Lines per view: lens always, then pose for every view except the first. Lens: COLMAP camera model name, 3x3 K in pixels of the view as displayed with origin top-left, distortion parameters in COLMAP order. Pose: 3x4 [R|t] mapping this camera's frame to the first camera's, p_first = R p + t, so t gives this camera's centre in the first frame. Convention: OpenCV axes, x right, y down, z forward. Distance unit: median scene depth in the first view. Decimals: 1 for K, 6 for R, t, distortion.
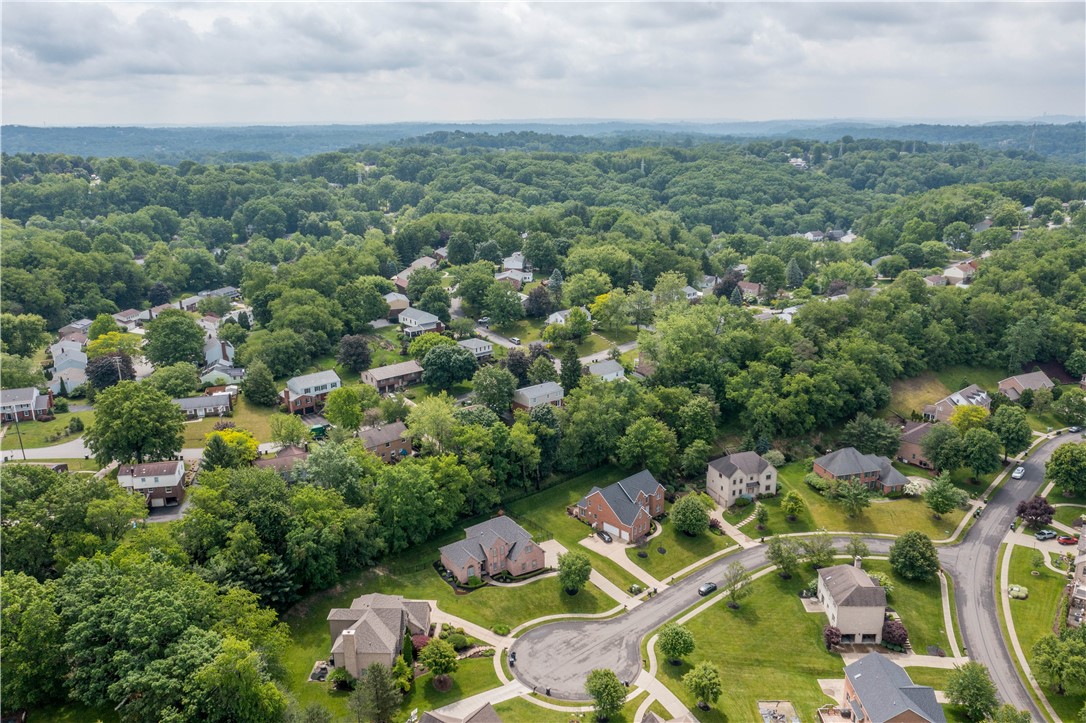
lens RADIAL K [[854.7, 0, 537.6], [0, 854.7, 361.6], [0, 0, 1]] dist [-0.005519, 0.005403]
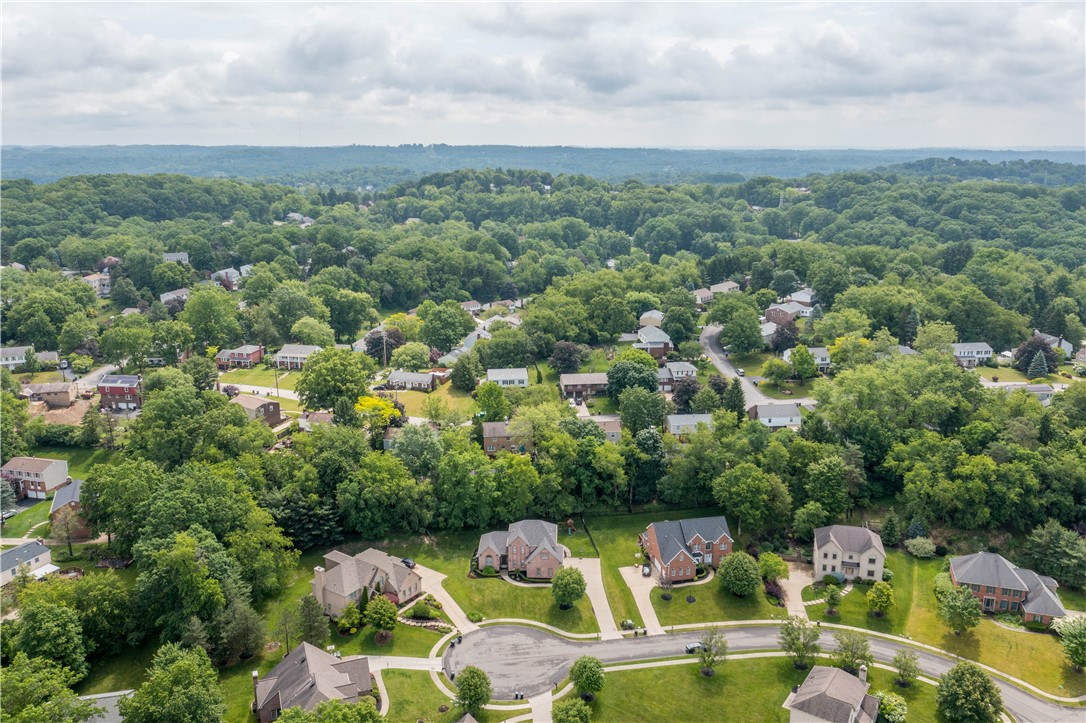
lens RADIAL K [[854.7, 0, 537.6], [0, 854.7, 361.6], [0, 0, 1]] dist [-0.005519, 0.005403]
pose [[0.839719, 0.143777, -0.523641, 0.126830], [-0.157359, 0.987363, 0.018758, -0.008002], [0.519721, 0.066648, 0.851733, 0.025352]]
